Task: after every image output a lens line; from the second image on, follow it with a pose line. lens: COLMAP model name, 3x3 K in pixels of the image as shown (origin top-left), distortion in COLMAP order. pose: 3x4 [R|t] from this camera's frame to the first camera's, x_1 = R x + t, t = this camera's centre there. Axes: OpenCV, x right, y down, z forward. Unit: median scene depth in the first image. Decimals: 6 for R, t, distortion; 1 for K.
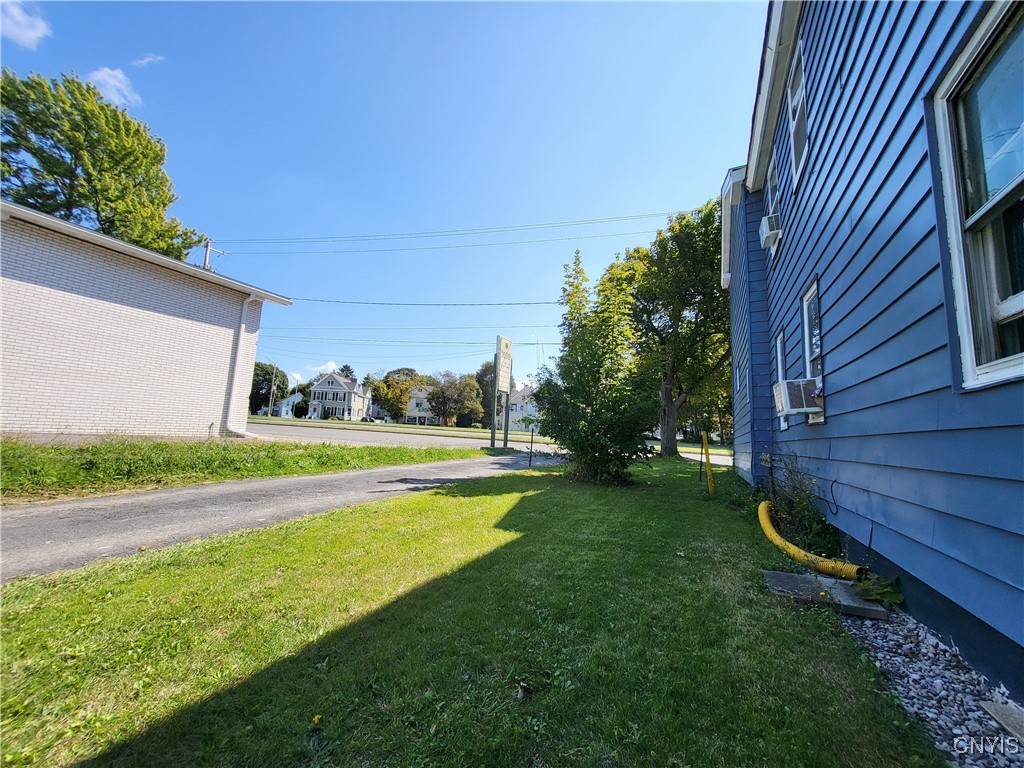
lens RADIAL K [[398.7, 0, 510.7], [0, 398.7, 383.0], [0, 0, 1]] dist [0.001818, -0.000701]
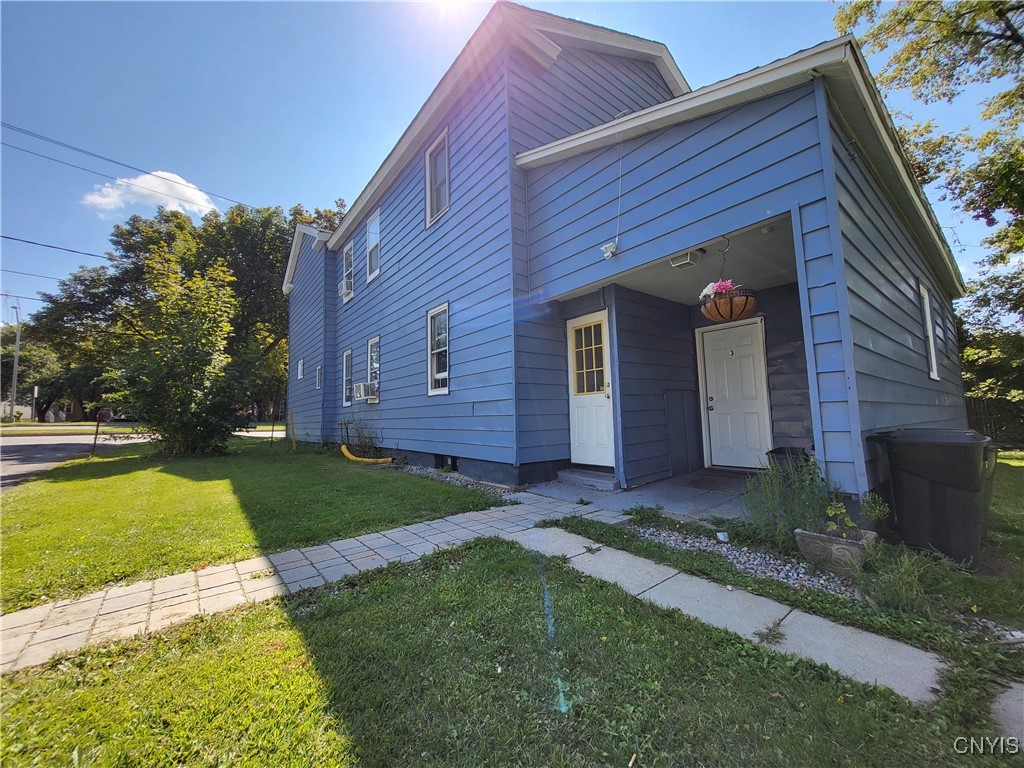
lens RADIAL K [[398.7, 0, 511.7], [0, 398.7, 382.0], [0, 0, 1]] dist [0.001818, -0.000701]
pose [[0.432881, 0.028491, 0.901001, -0.833854], [-0.078251, 0.996915, 0.006072, -0.084278], [-0.898048, -0.073133, 0.433775, -0.581865]]
